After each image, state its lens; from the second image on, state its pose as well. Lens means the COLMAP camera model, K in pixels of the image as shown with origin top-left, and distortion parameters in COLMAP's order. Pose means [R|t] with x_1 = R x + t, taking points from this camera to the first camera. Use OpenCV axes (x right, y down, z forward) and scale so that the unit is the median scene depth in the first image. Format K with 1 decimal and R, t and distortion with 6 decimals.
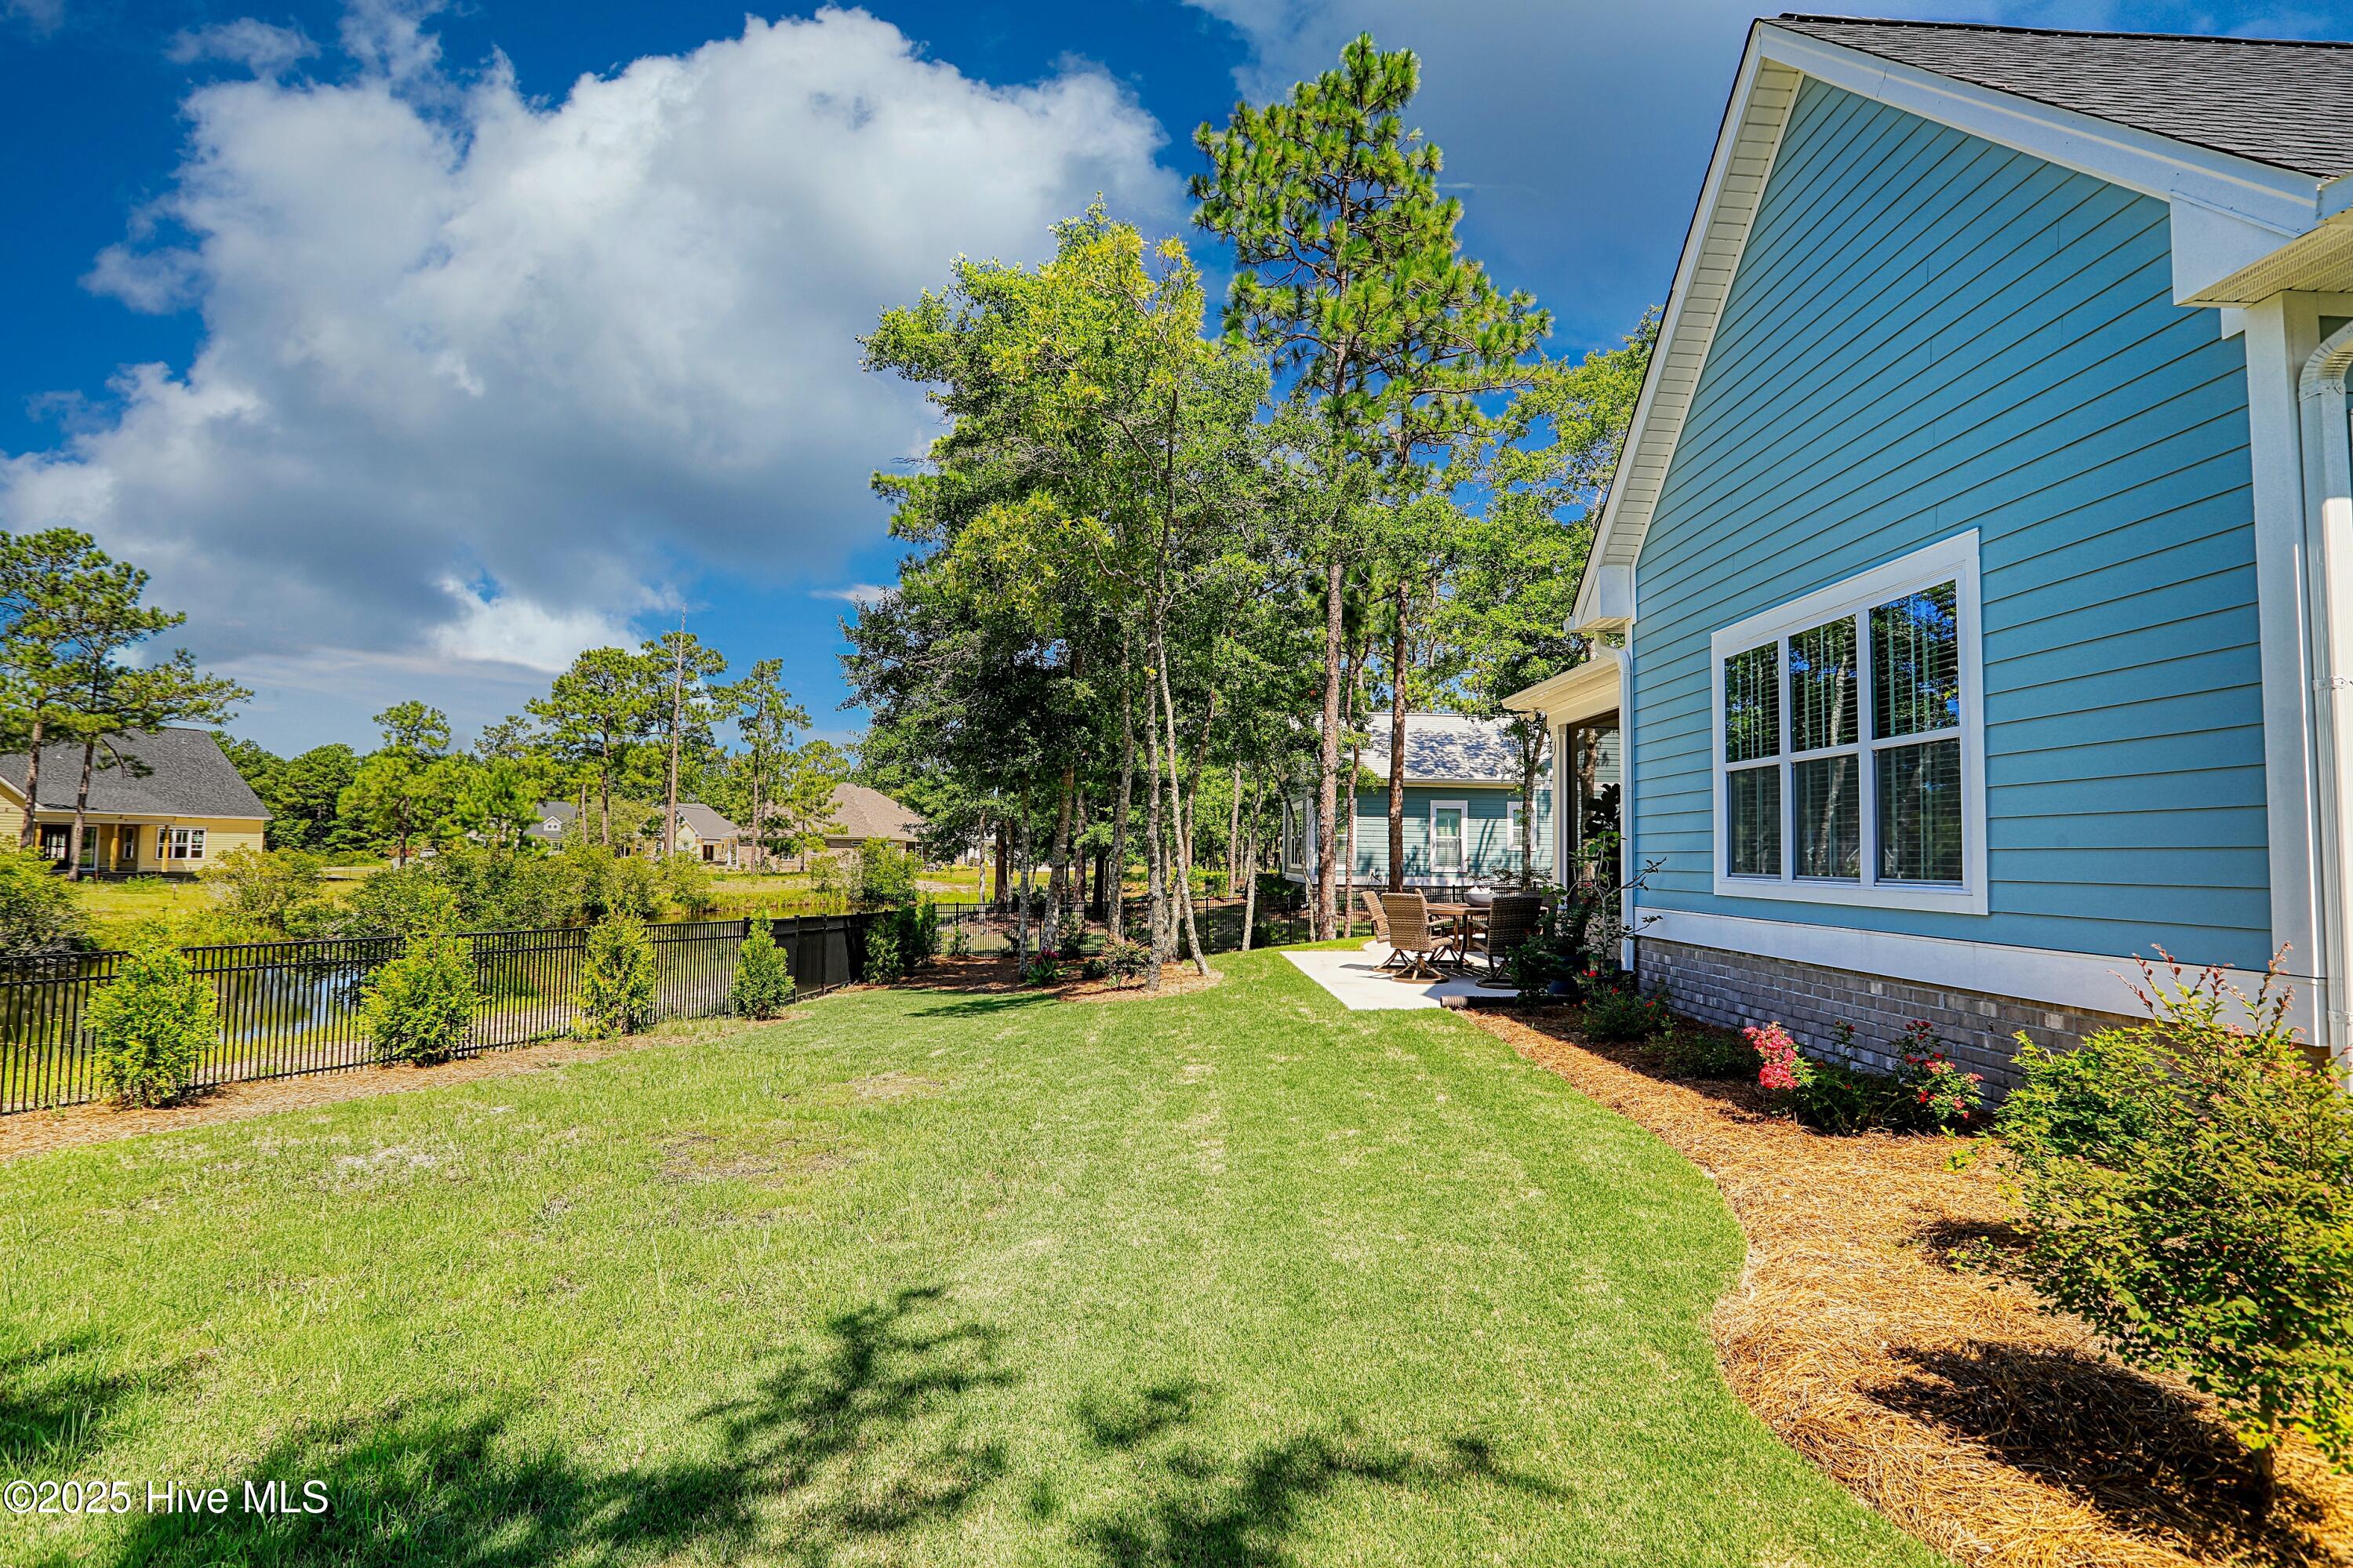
lens RADIAL K [[1066.0, 0, 1171.4], [0, 1066.0, 803.8], [0, 0, 1]] dist [-0.059405, 0.019588]
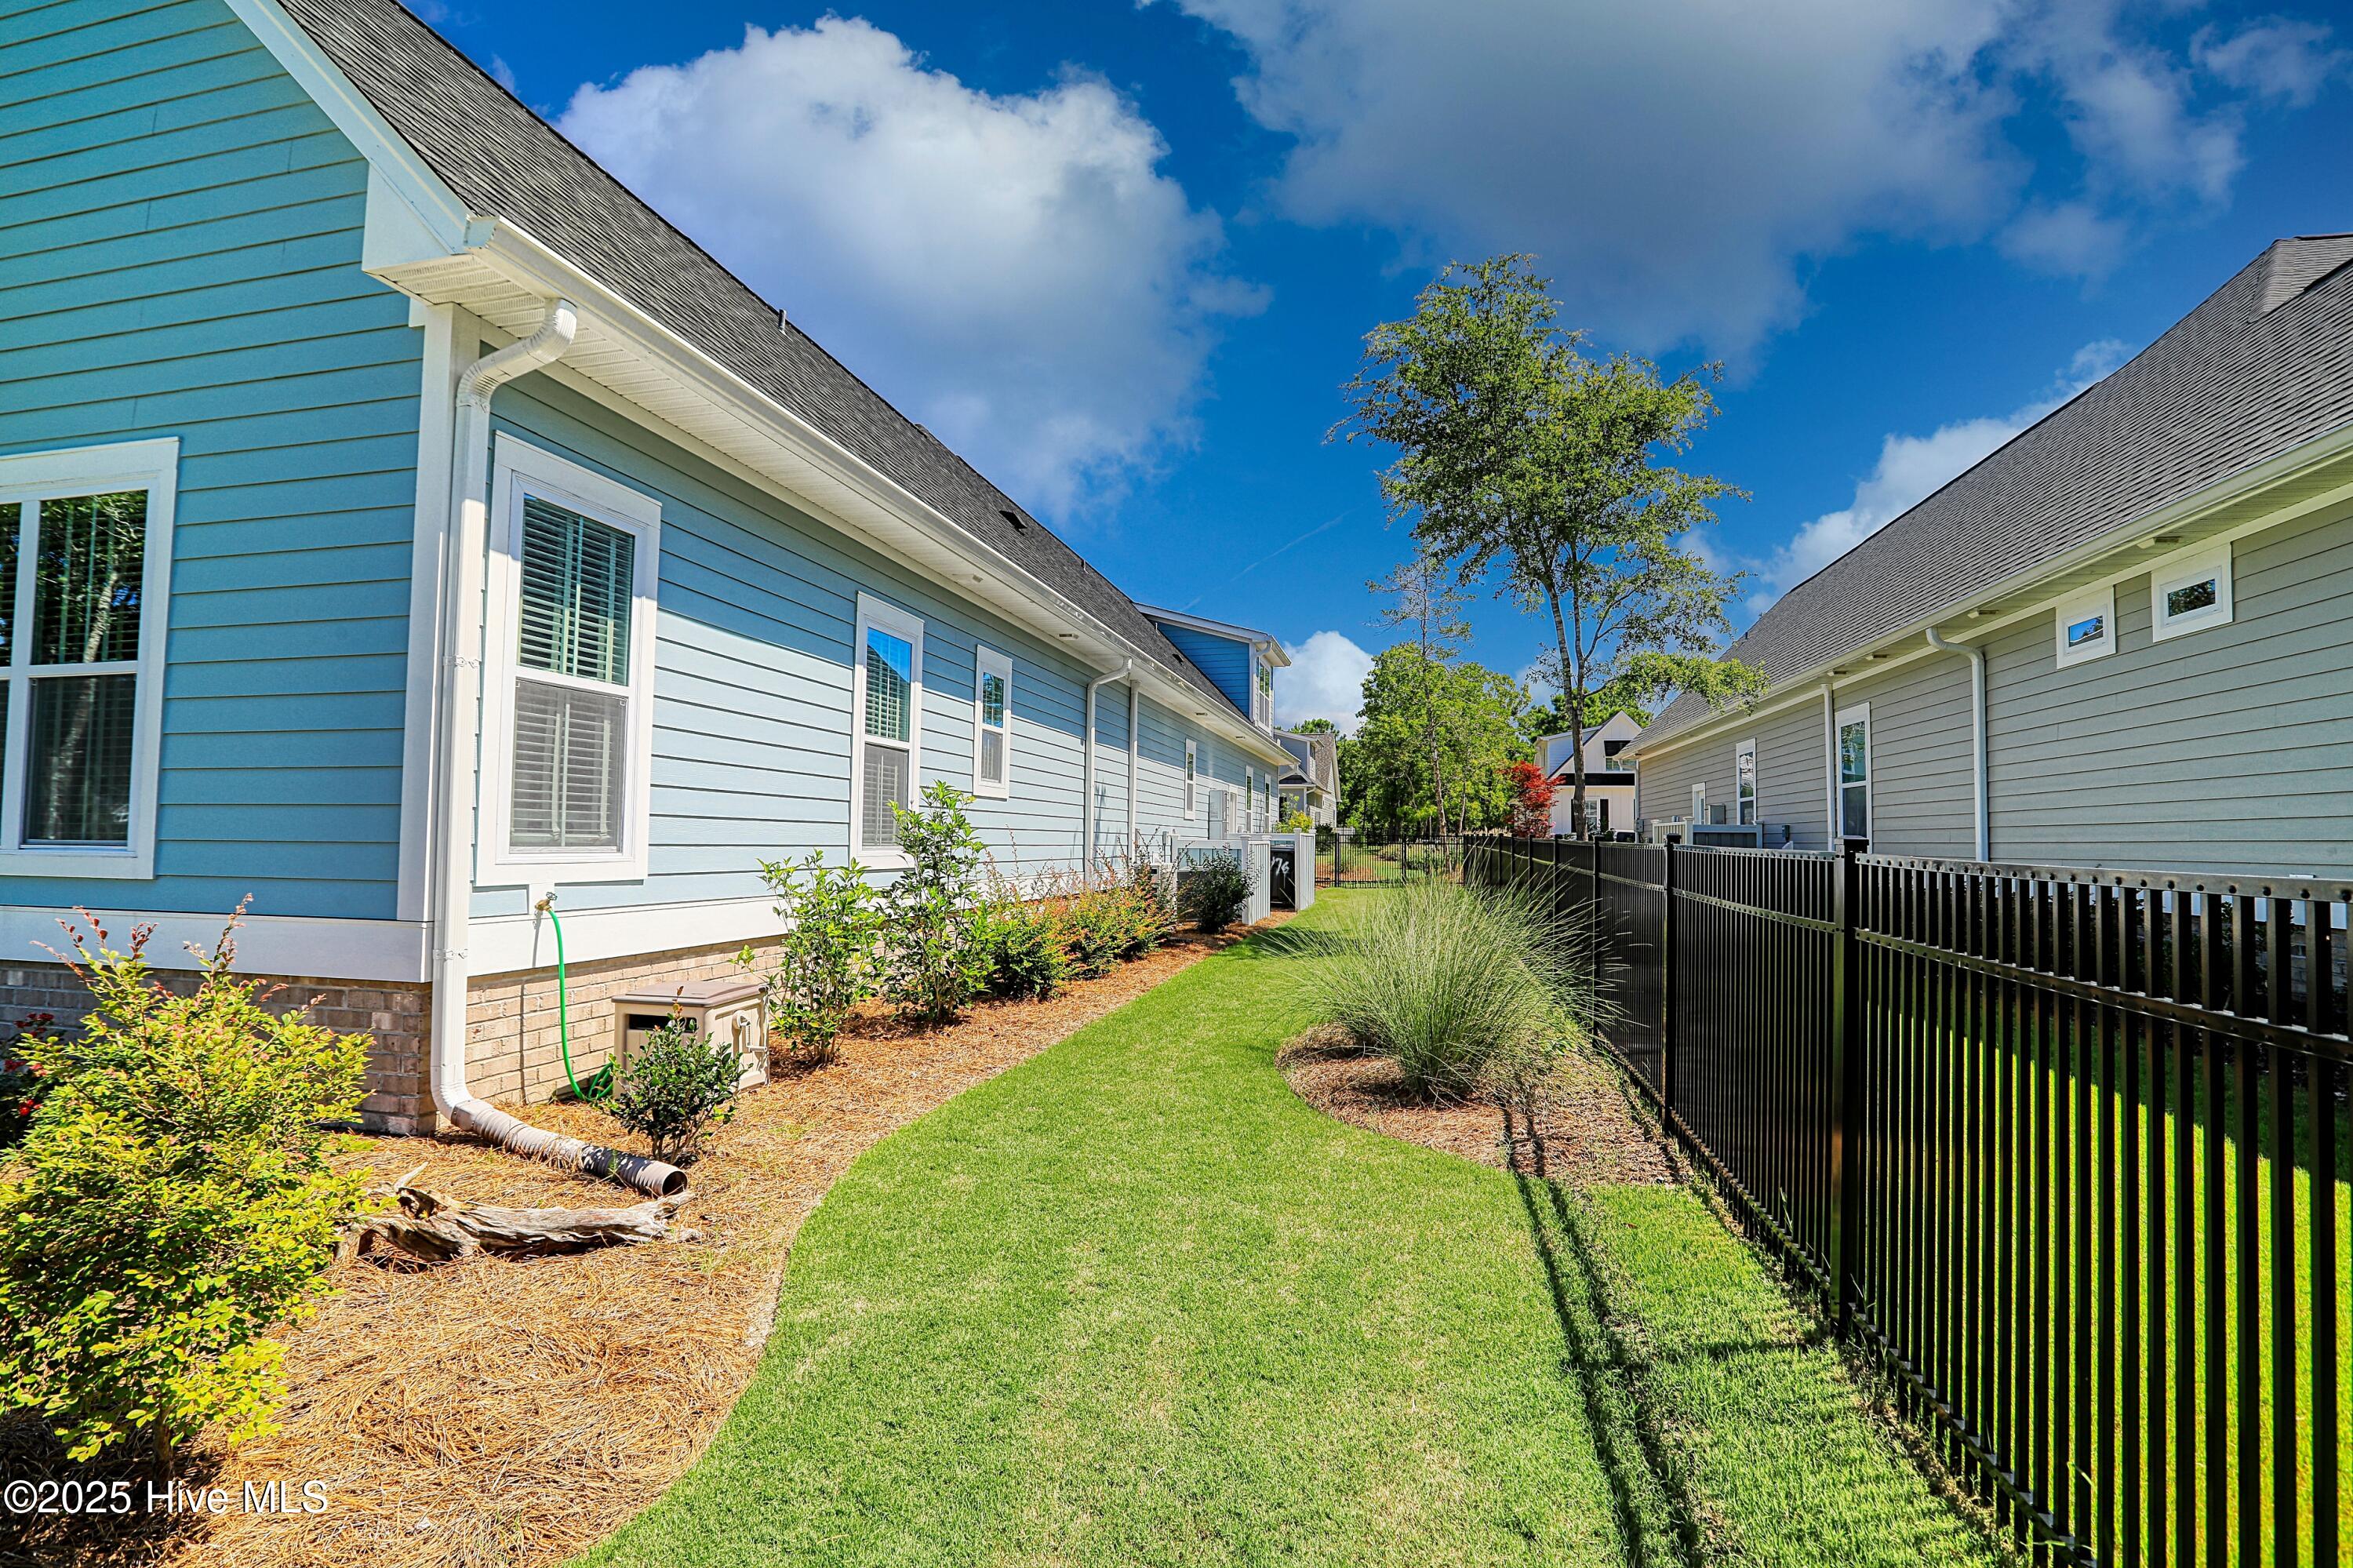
lens RADIAL K [[1066.0, 0, 1171.4], [0, 1066.0, 803.8], [0, 0, 1]] dist [-0.059405, 0.019588]
pose [[0.247514, 0.020362, 0.968670, 0.158266], [-0.053128, 0.998560, -0.007416, 0.004236], [-0.967427, -0.049628, 0.248240, -0.044519]]
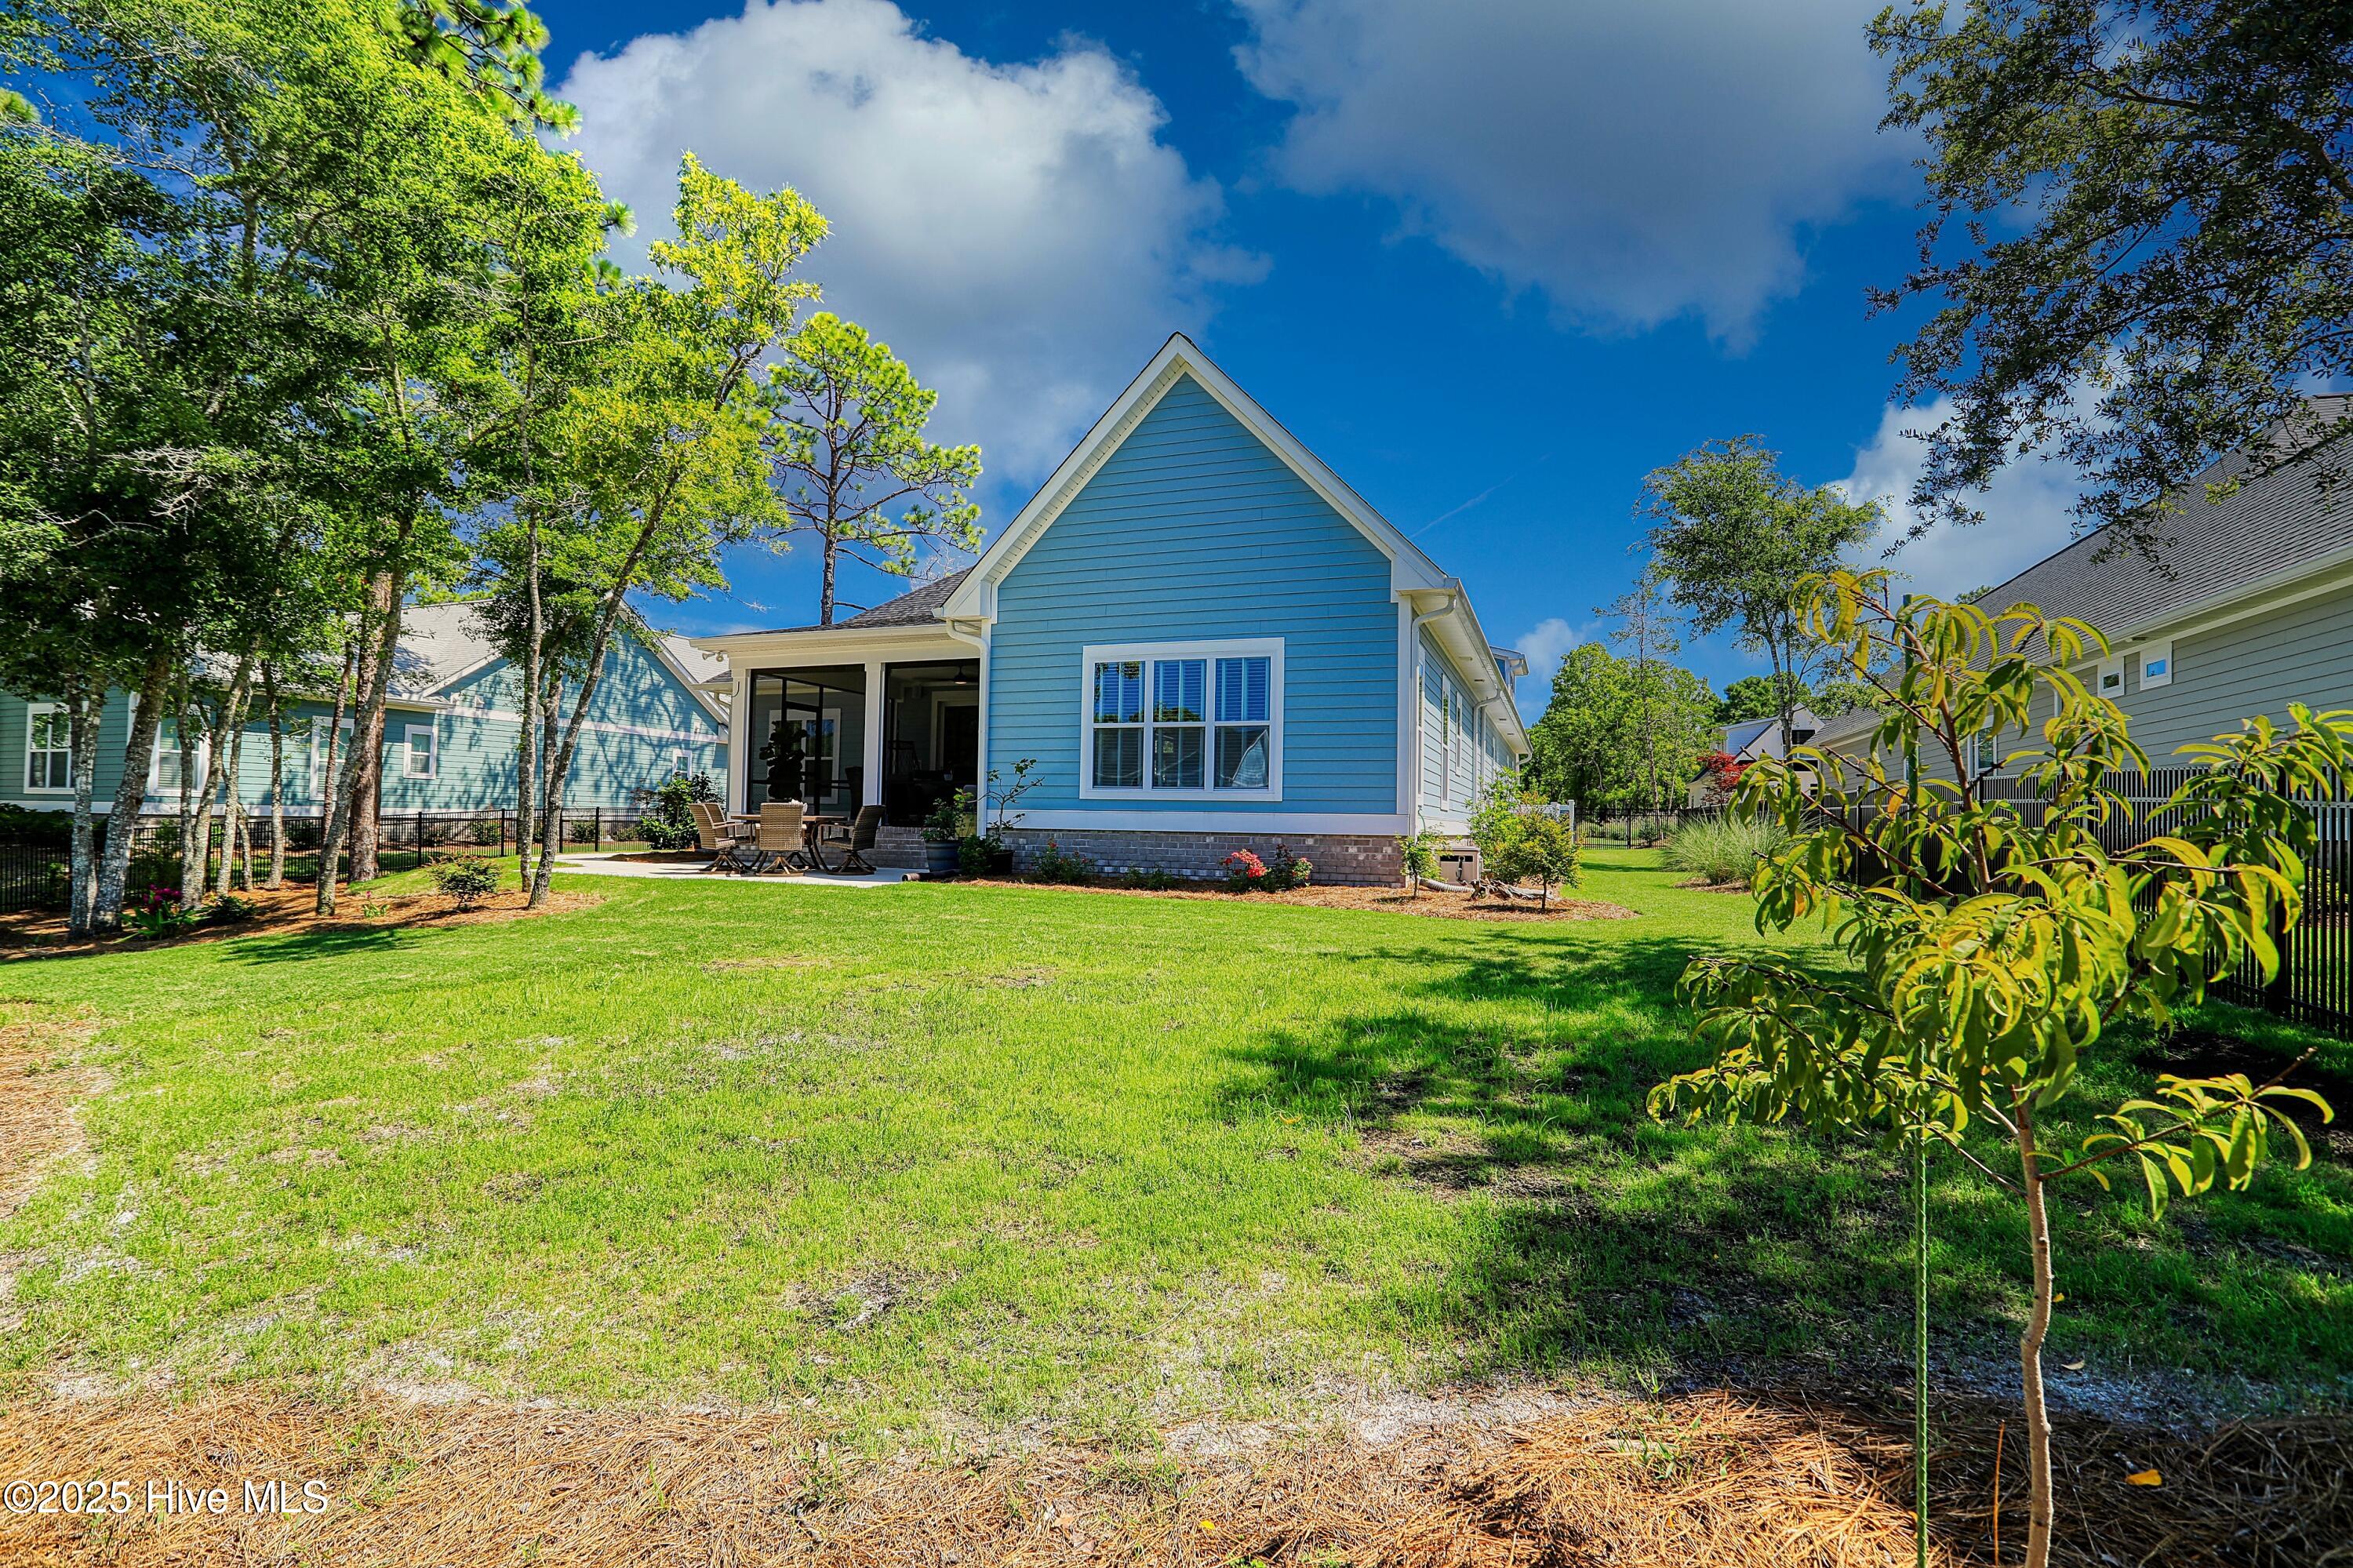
lens RADIAL K [[1066.0, 0, 1171.4], [0, 1066.0, 803.8], [0, 0, 1]] dist [-0.059405, 0.019588]
pose [[0.371168, 0.009160, 0.928520, -1.585587], [-0.057403, 0.998265, 0.013098, 0.094306], [-0.926790, -0.058161, 0.371050, 0.315254]]
